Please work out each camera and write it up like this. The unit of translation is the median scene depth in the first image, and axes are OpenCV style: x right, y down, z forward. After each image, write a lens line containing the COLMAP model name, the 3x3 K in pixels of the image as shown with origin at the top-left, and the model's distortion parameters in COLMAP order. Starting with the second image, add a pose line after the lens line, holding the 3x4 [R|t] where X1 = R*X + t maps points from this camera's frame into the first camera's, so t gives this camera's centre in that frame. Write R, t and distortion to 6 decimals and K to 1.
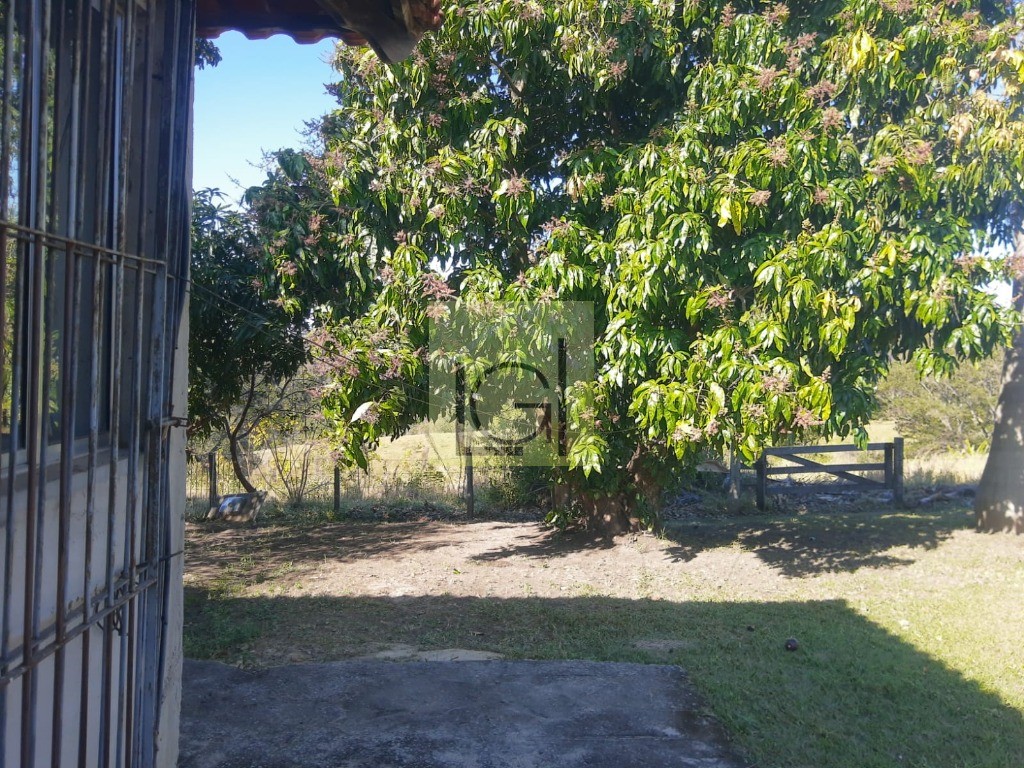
lens RADIAL K [[816.7, 0, 512.3], [0, 816.7, 380.6], [0, 0, 1]] dist [-0.011196, 0.017112]
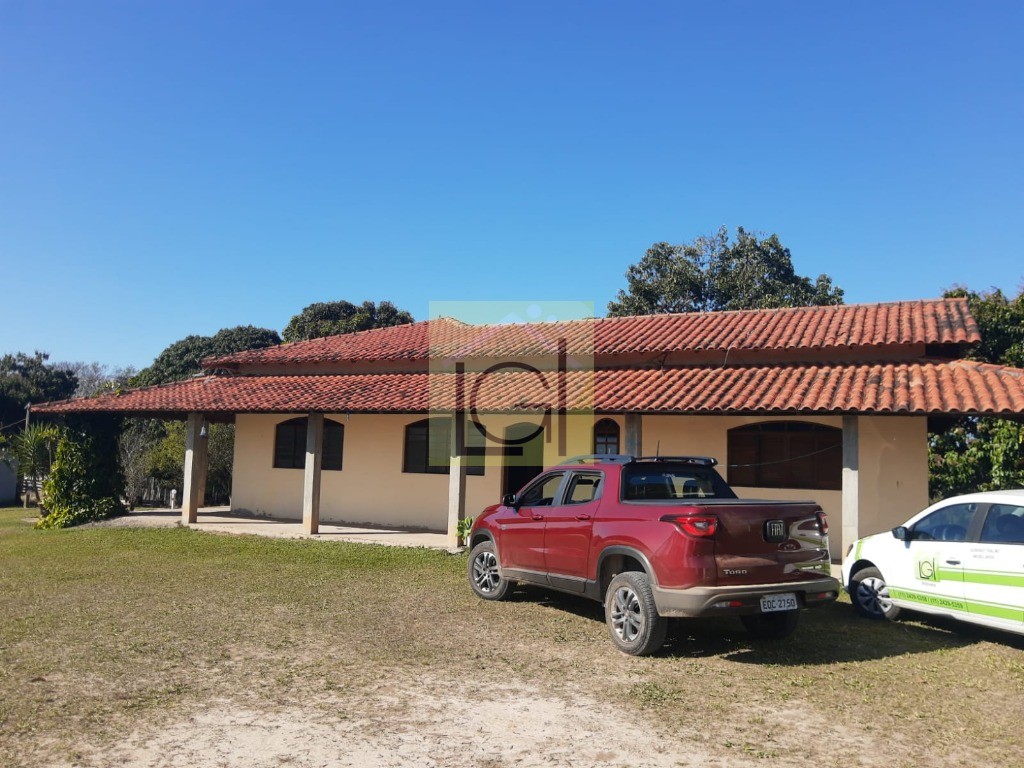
lens RADIAL K [[816.7, 0, 507.8], [0, 816.7, 389.7], [0, 0, 1]] dist [-0.011196, 0.017112]
pose [[0.869709, -0.060423, -0.489852, 0.041084], [-0.001331, 0.992187, -0.124749, 0.044671], [0.493563, 0.109148, 0.862834, -3.200982]]
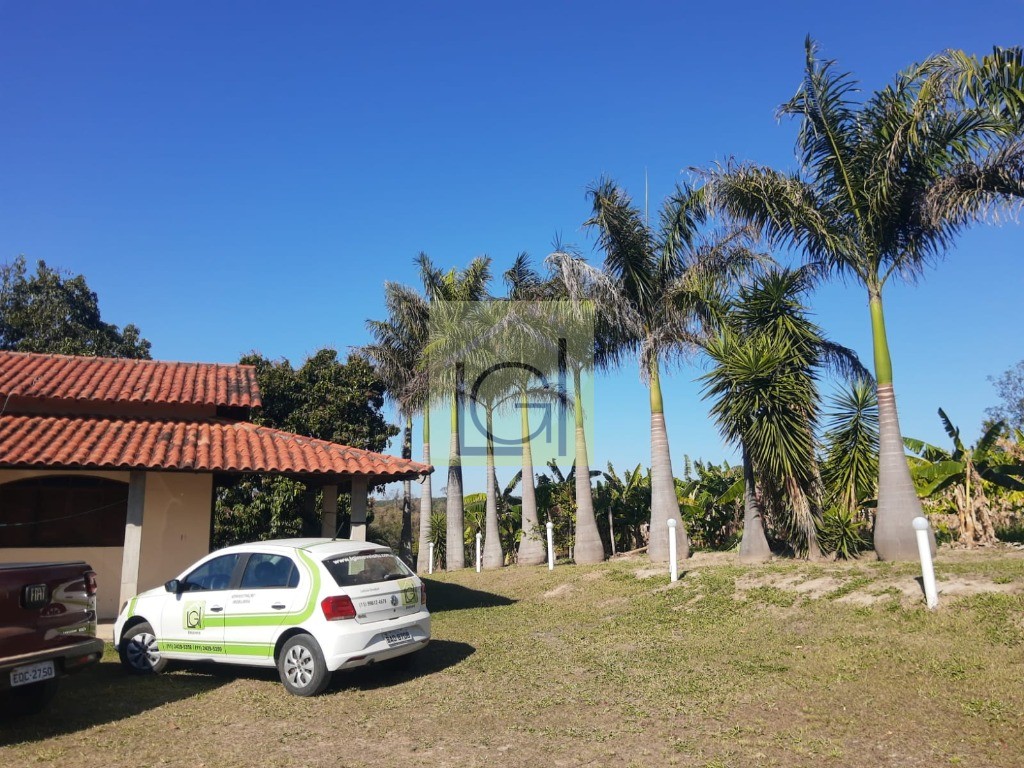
lens RADIAL K [[816.7, 0, 512.1], [0, 816.7, 391.3], [0, 0, 1]] dist [-0.011196, 0.017112]
pose [[0.956243, 0.002244, 0.292567, 0.073225], [0.048325, 0.985025, -0.165503, 0.041185], [-0.288557, 0.172399, 0.941814, -3.239412]]
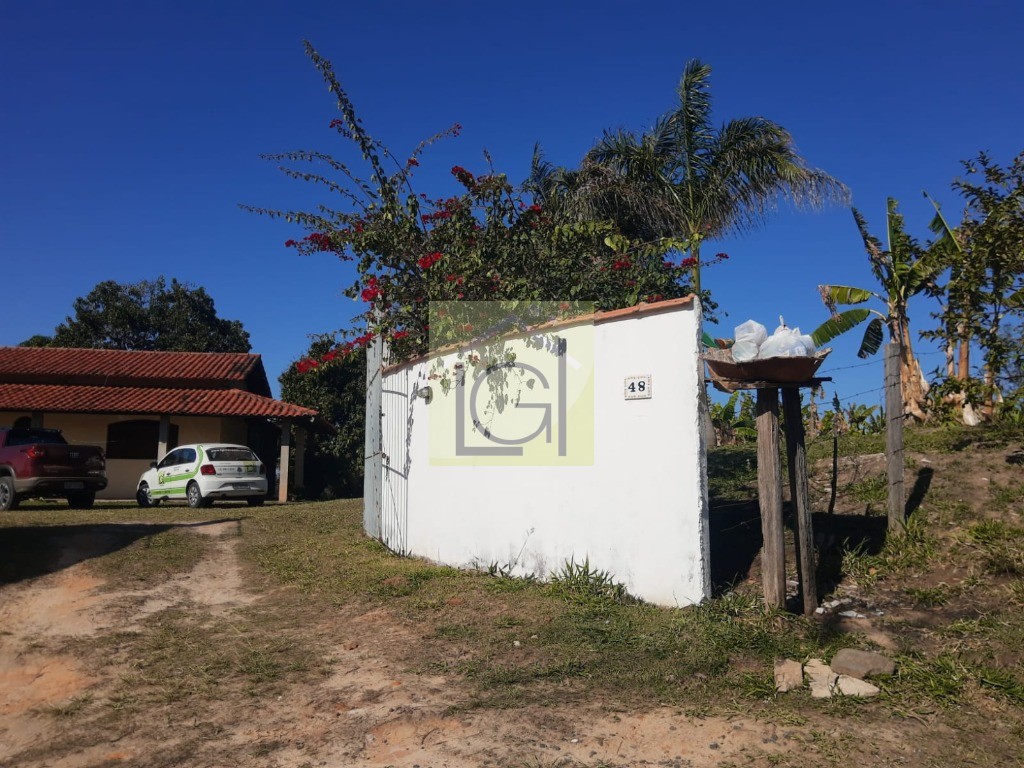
lens RADIAL K [[816.7, 0, 512.0], [0, 816.7, 386.2], [0, 0, 1]] dist [-0.011196, 0.017112]
pose [[0.995872, -0.022364, 0.087967, 0.846556], [0.034739, 0.989289, -0.141775, 0.258188], [-0.083854, 0.144245, 0.985983, -4.568478]]
